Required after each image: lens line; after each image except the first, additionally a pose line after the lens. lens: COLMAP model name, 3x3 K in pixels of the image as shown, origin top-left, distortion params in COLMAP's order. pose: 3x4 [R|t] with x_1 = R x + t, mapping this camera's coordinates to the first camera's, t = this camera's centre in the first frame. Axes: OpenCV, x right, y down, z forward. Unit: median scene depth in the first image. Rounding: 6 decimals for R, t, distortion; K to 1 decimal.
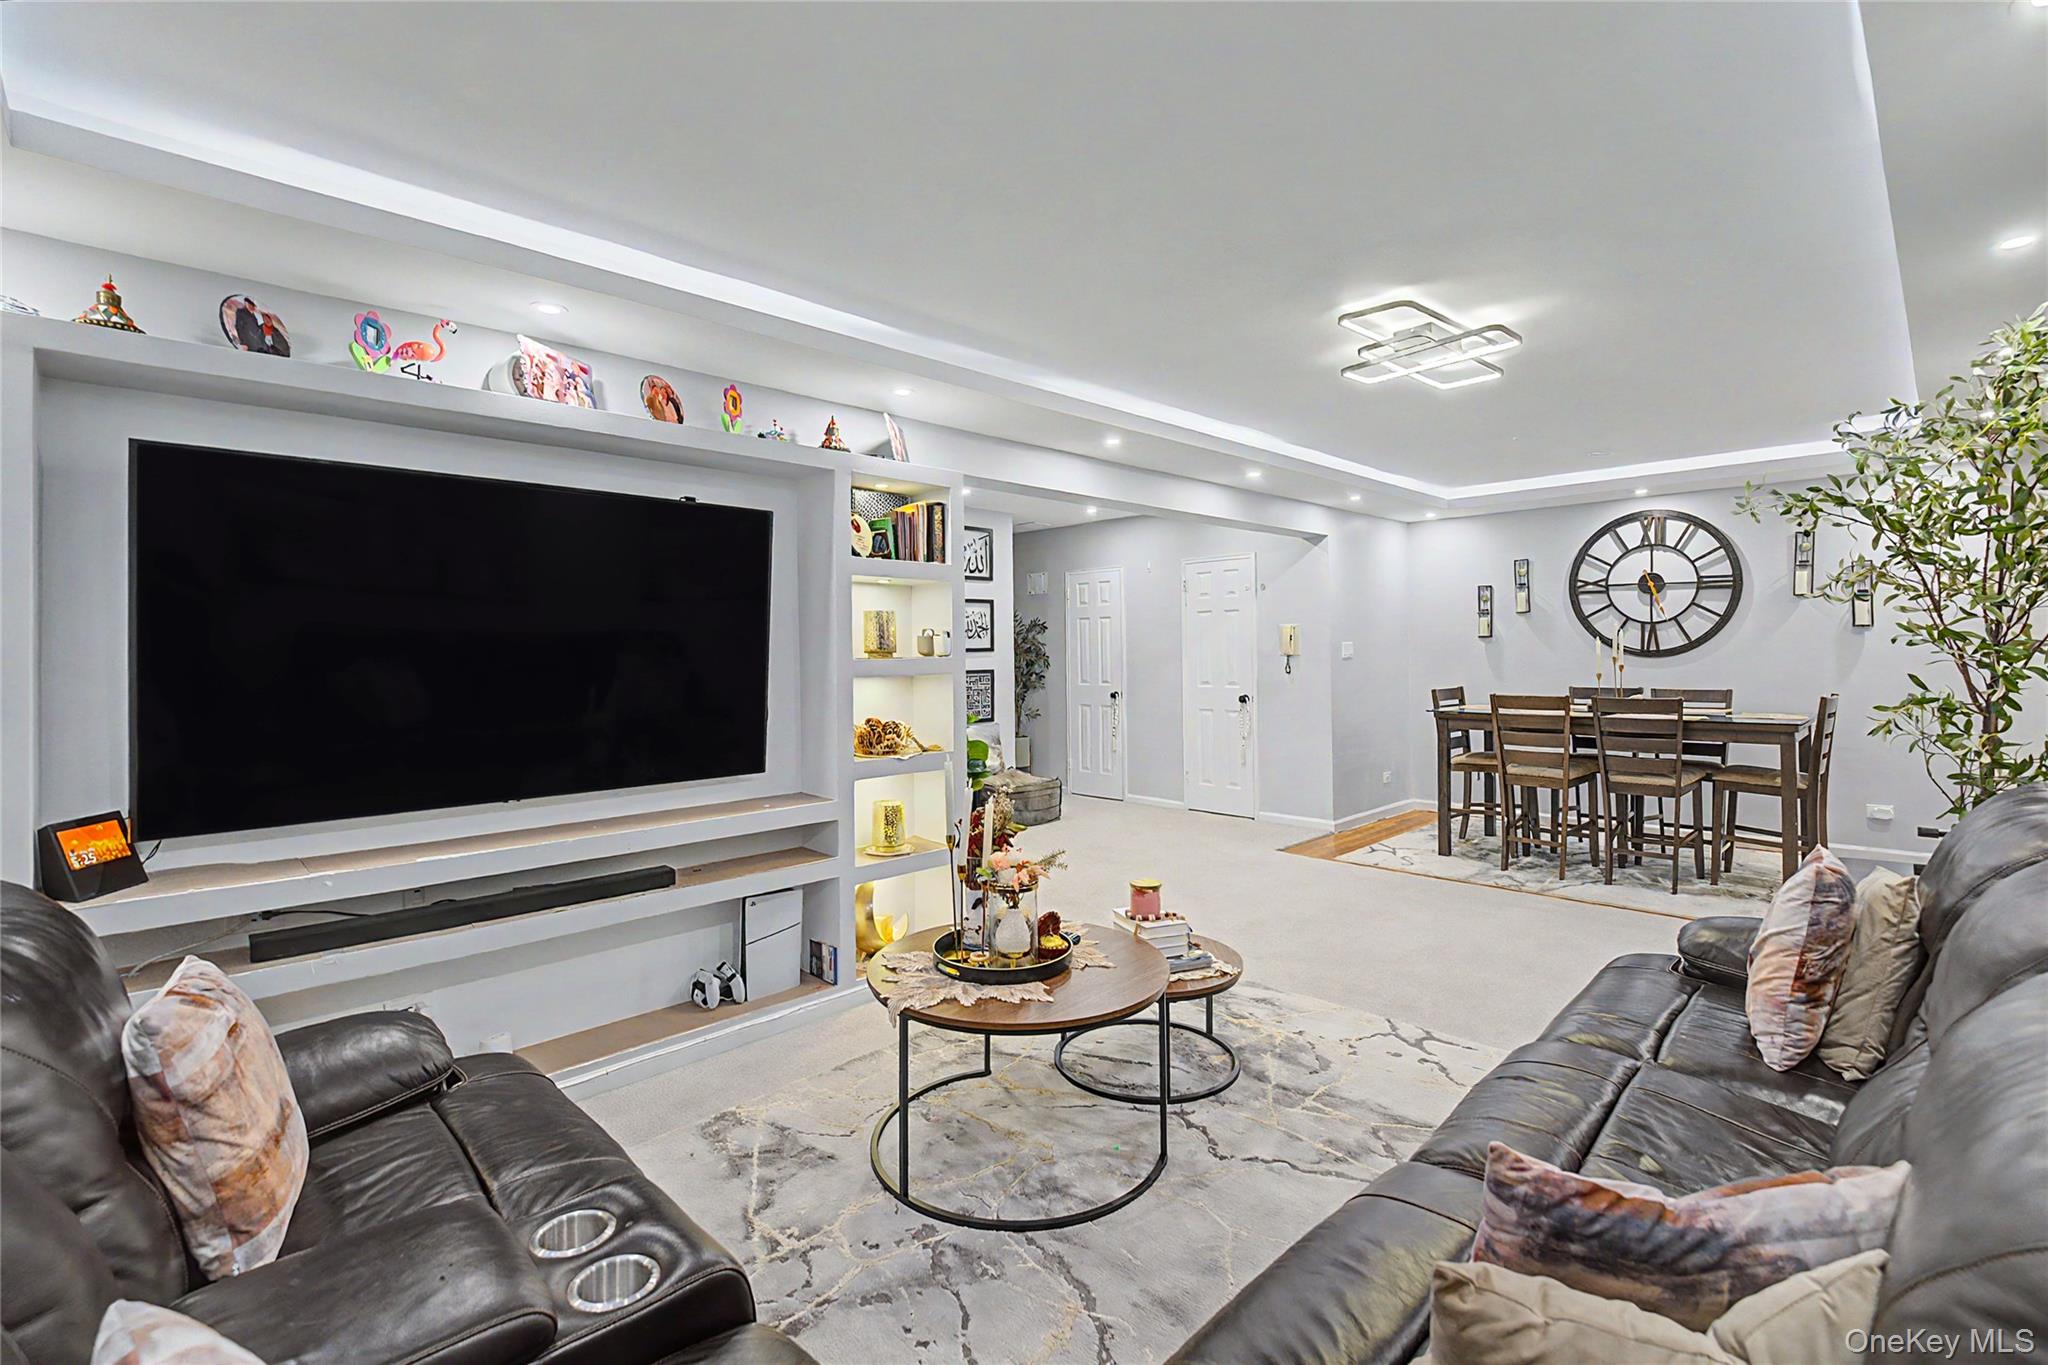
lens RADIAL K [[904.6, 0, 1023.8], [0, 904.6, 651.1], [0, 0, 1]] dist [-0.001386, -0.016474]
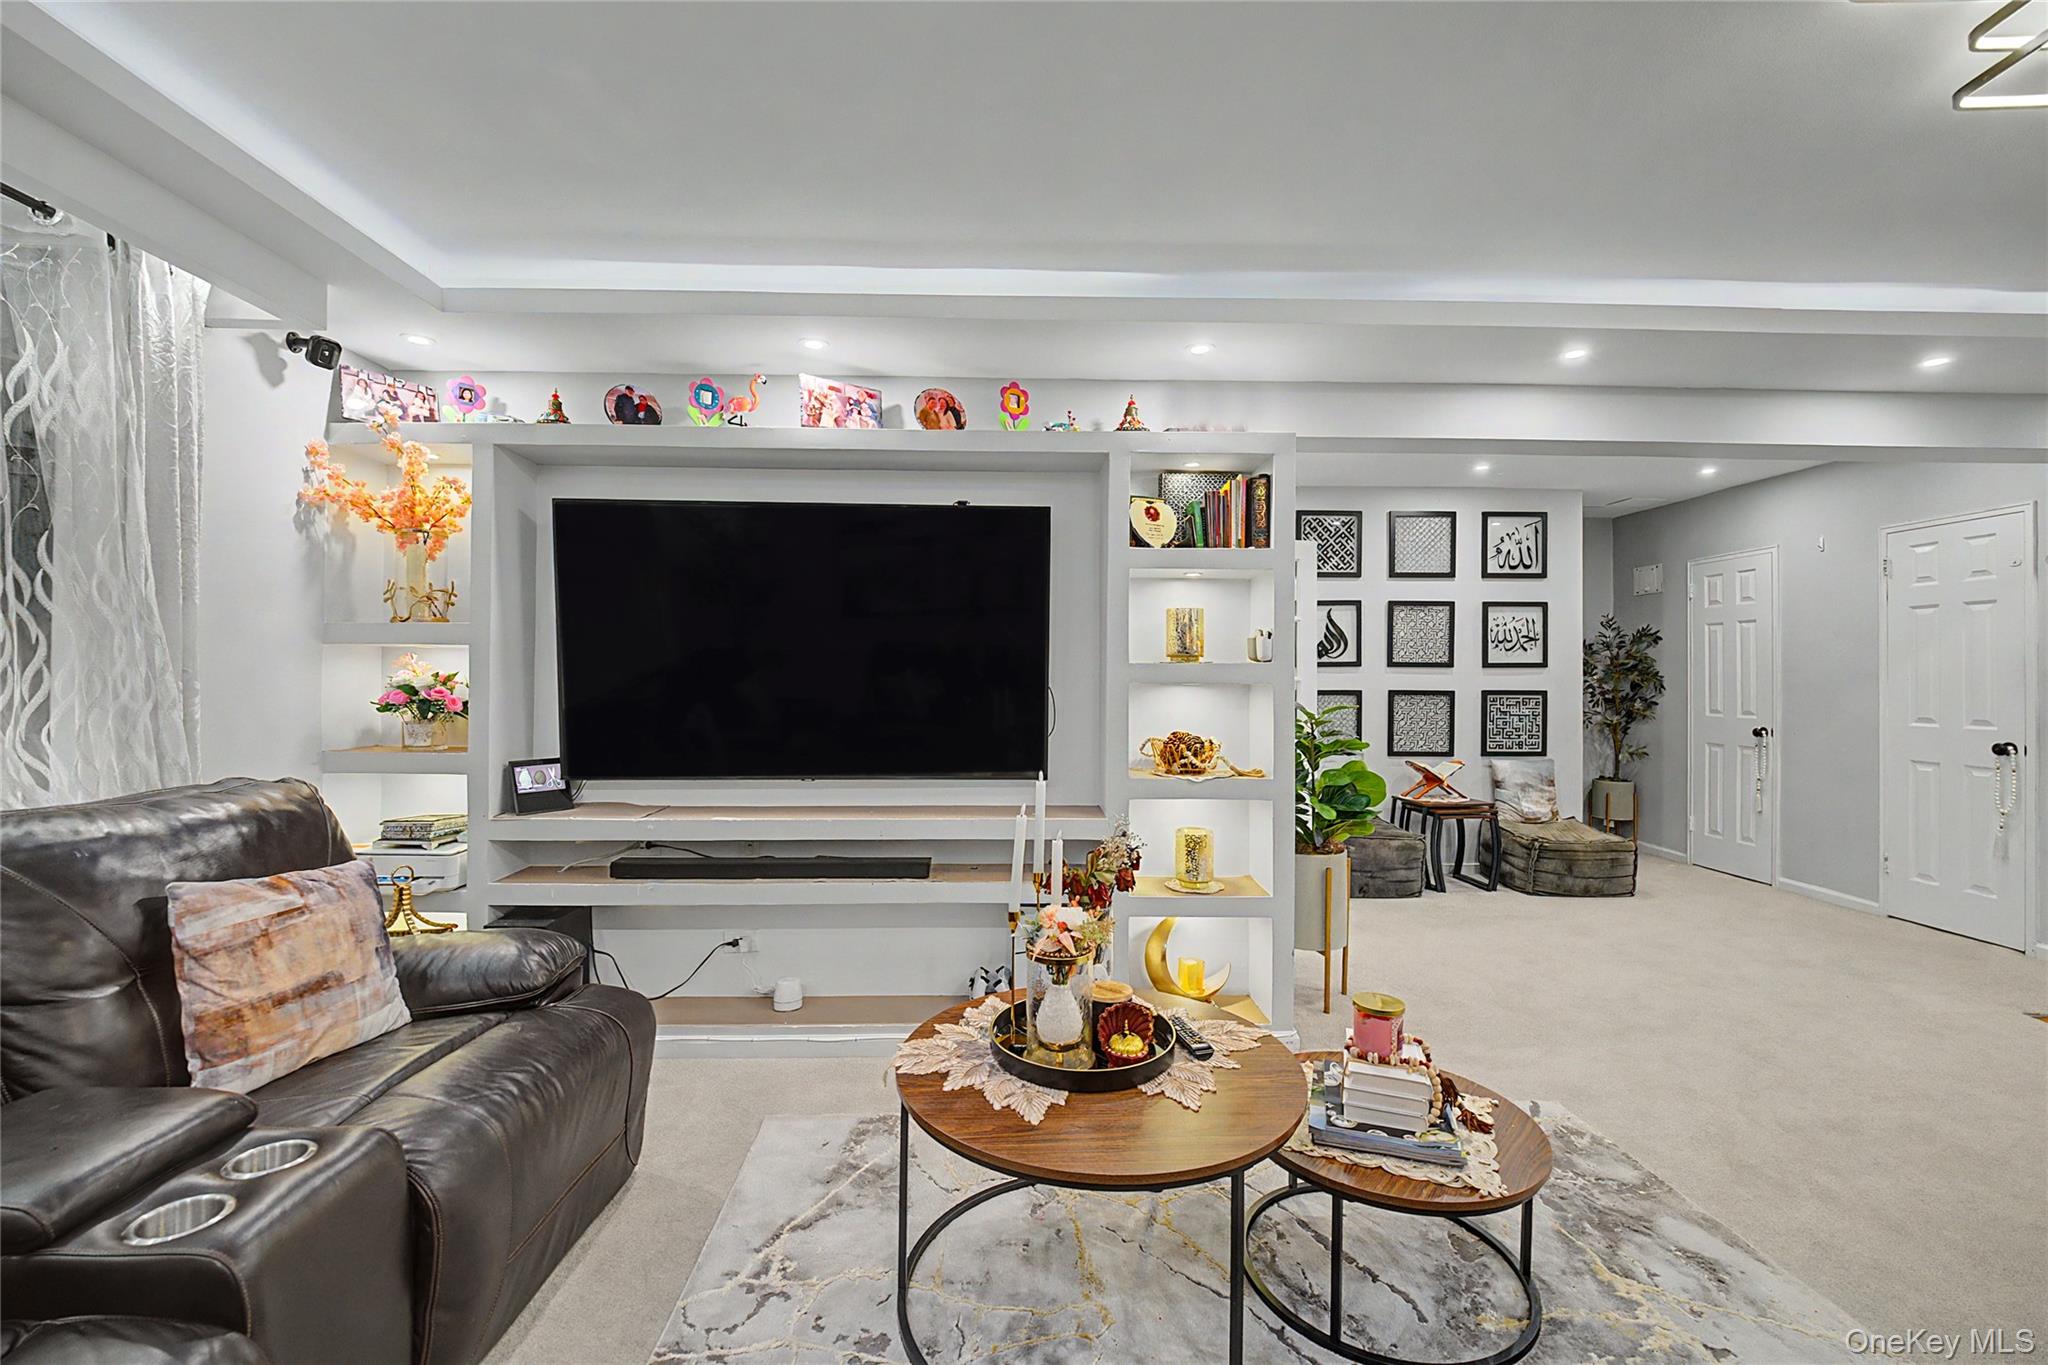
lens RADIAL K [[852.6, 0, 1020.0], [0, 852.6, 673.4], [0, 0, 1]] dist [0.001023, -0.008646]
pose [[0.728850, 0.012355, -0.684562, 0.306937], [-0.012525, 0.999910, 0.004711, 0.017079], [0.684559, 0.005140, 0.728940, 0.315291]]
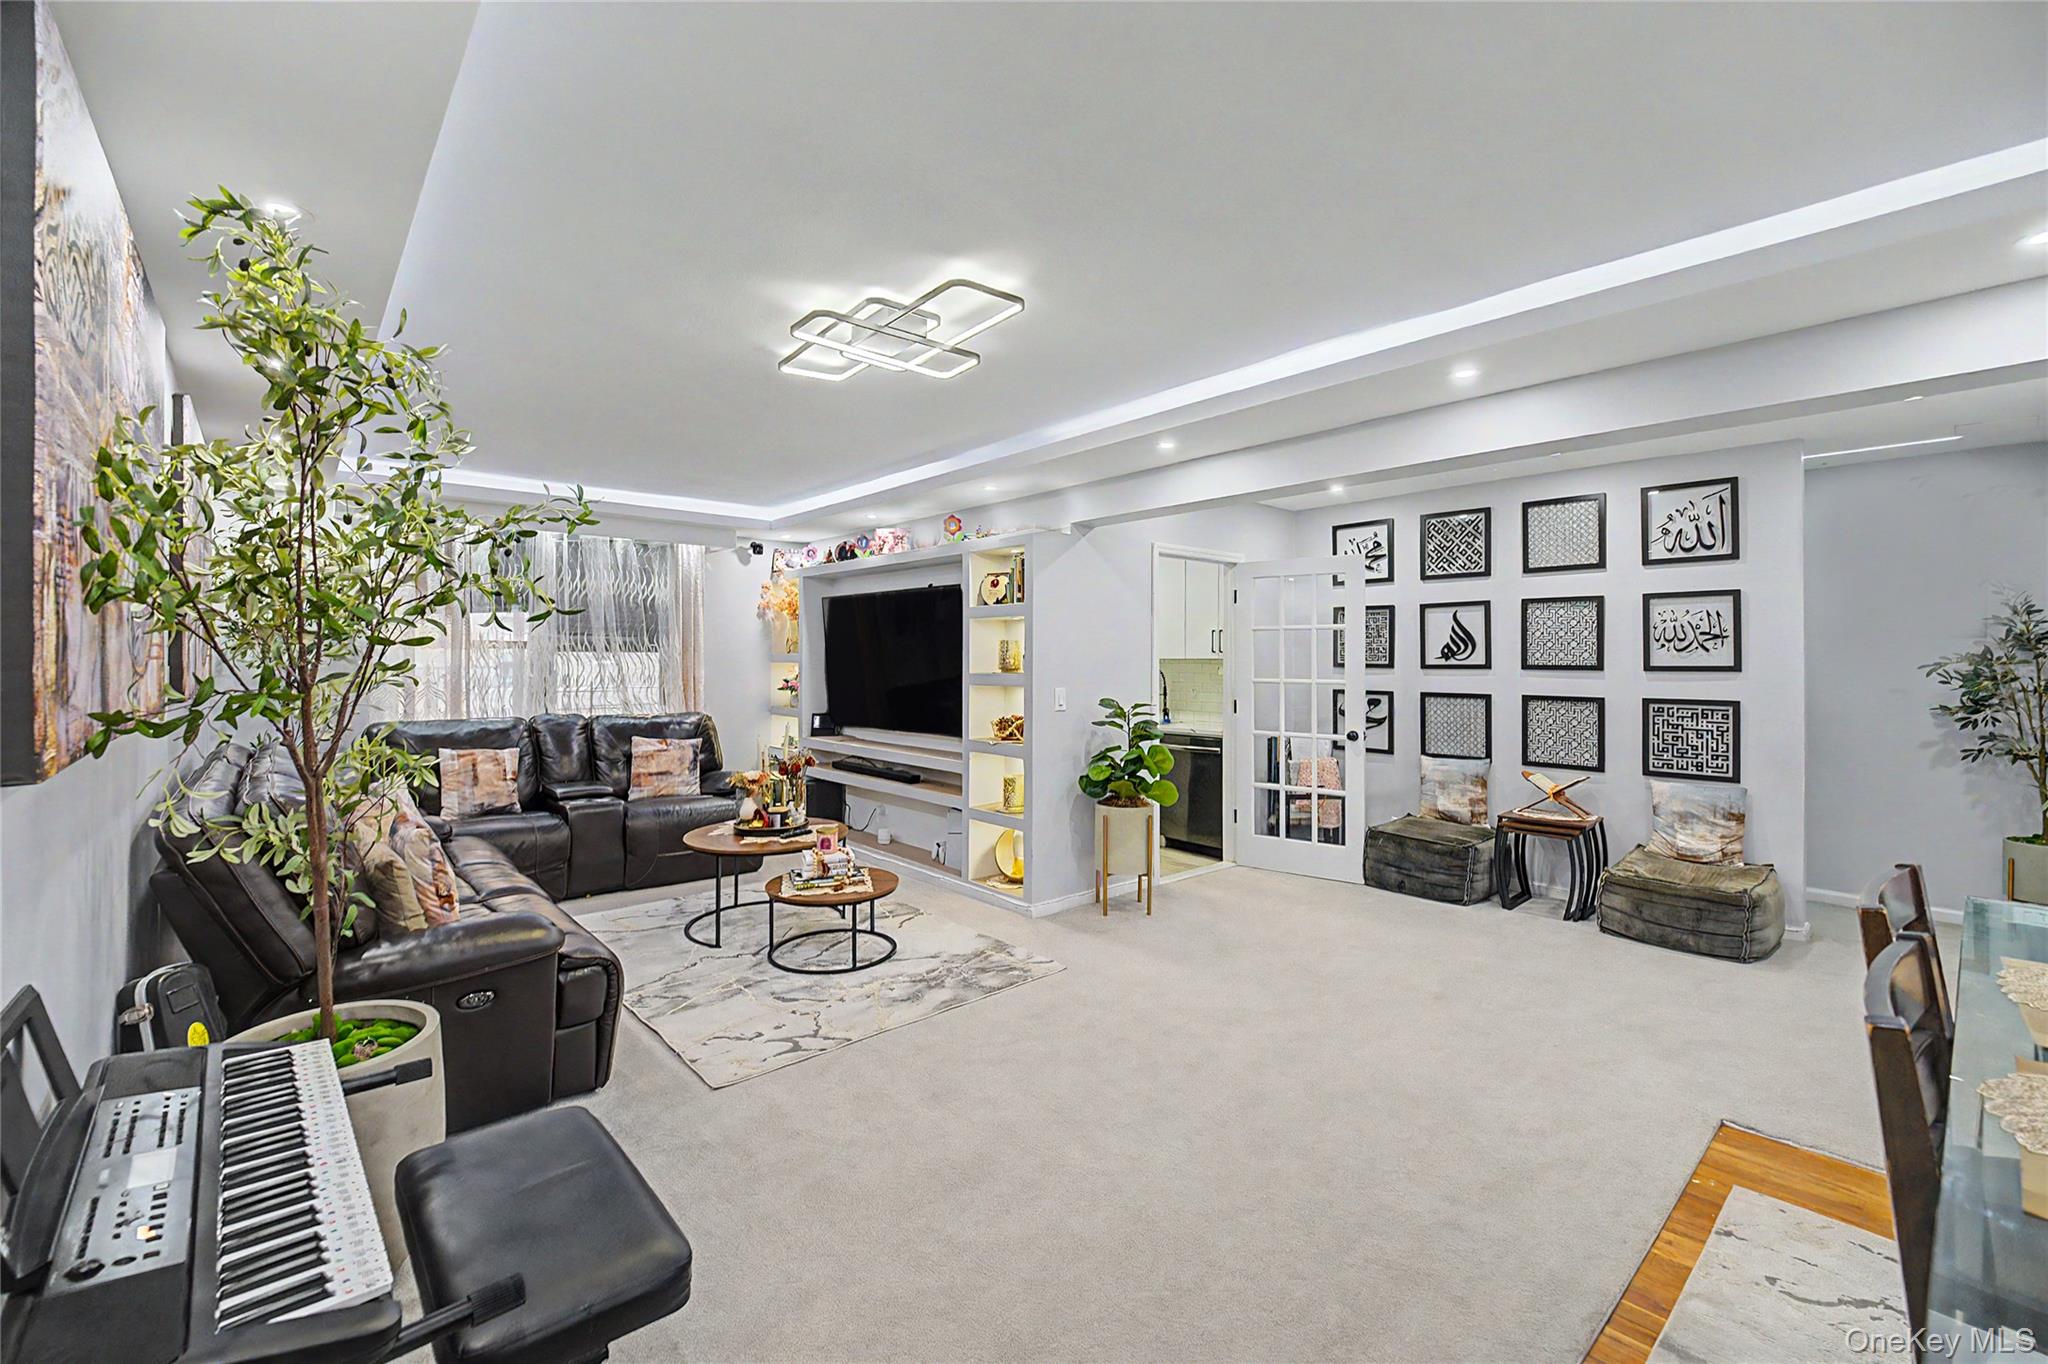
lens RADIAL K [[861.8, 0, 1018.8], [0, 861.8, 640.7], [0, 0, 1]] dist [0.027661, -0.048629]
pose [[-0.061658, -0.009127, -0.998056, 1.289781], [-0.000992, 0.999958, -0.009083, -0.033014], [0.998097, 0.000430, -0.061664, 1.179456]]
